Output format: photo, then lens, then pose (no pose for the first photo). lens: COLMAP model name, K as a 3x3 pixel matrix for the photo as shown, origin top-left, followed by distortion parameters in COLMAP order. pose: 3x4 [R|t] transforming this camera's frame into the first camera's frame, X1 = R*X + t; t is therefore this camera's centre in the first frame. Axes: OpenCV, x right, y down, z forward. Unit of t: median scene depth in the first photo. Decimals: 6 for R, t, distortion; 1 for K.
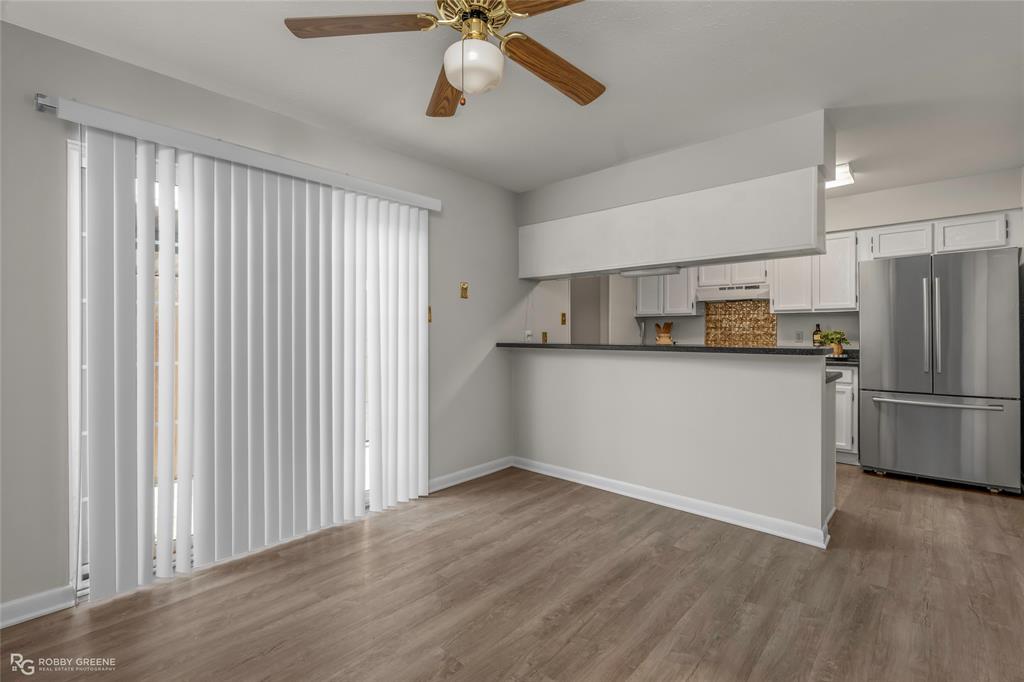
lens RADIAL K [[464.4, 0, 513.1], [0, 464.4, 329.5], [0, 0, 1]] dist [-0.002467, 0.000567]
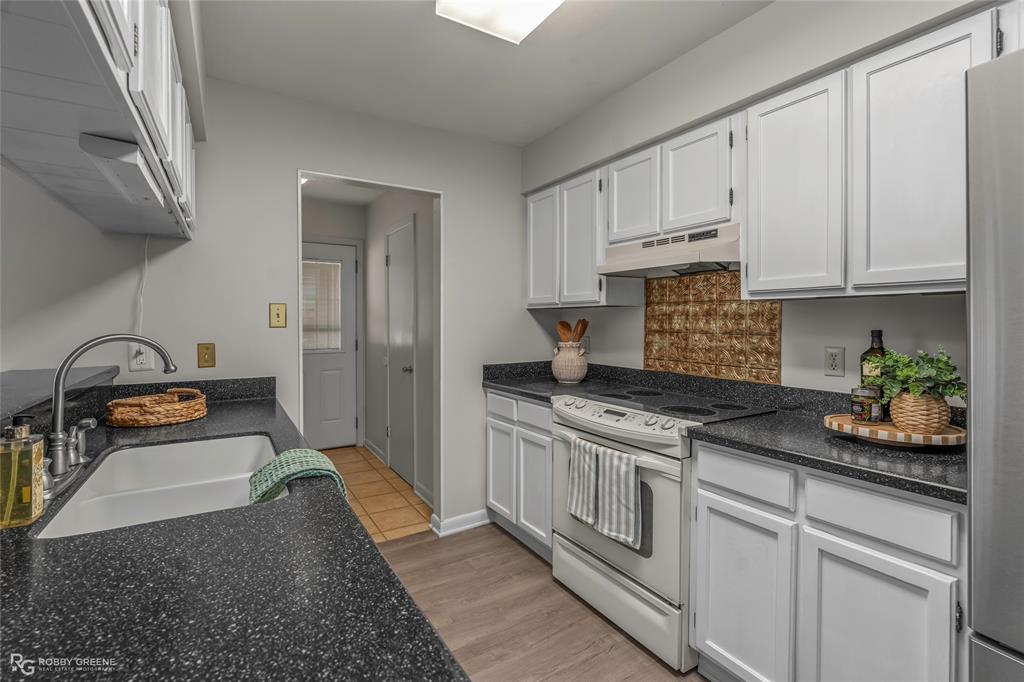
lens RADIAL K [[465.4, 0, 515.1], [0, 465.4, 326.6], [0, 0, 1]] dist [-0.003318, -0.000355]
pose [[0.961140, 0.006147, -0.275992, 0.620201], [-0.001225, 0.999837, 0.018004, -0.025172], [0.276058, -0.016966, 0.960991, 0.747726]]
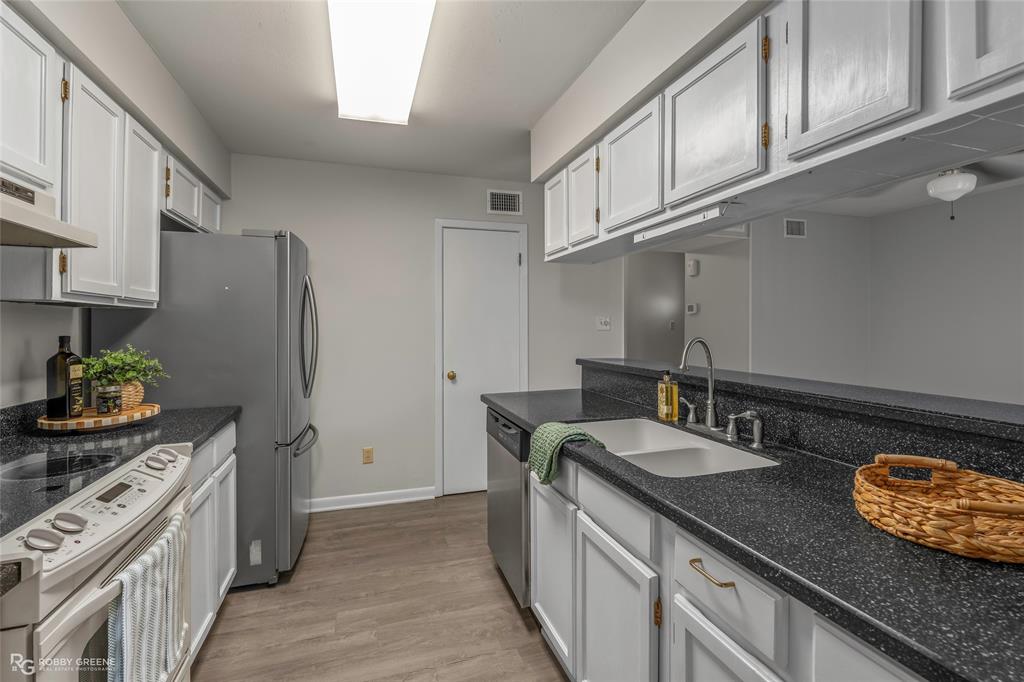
lens RADIAL K [[466.5, 0, 509.9], [0, 466.5, 322.6], [0, 0, 1]] dist [-0.001878, 0.009212]
pose [[-0.865687, 0.006046, 0.500549, 0.207805], [-0.000274, 0.999921, -0.012552, -0.022004], [-0.500585, -0.011003, -0.865617, 1.432440]]
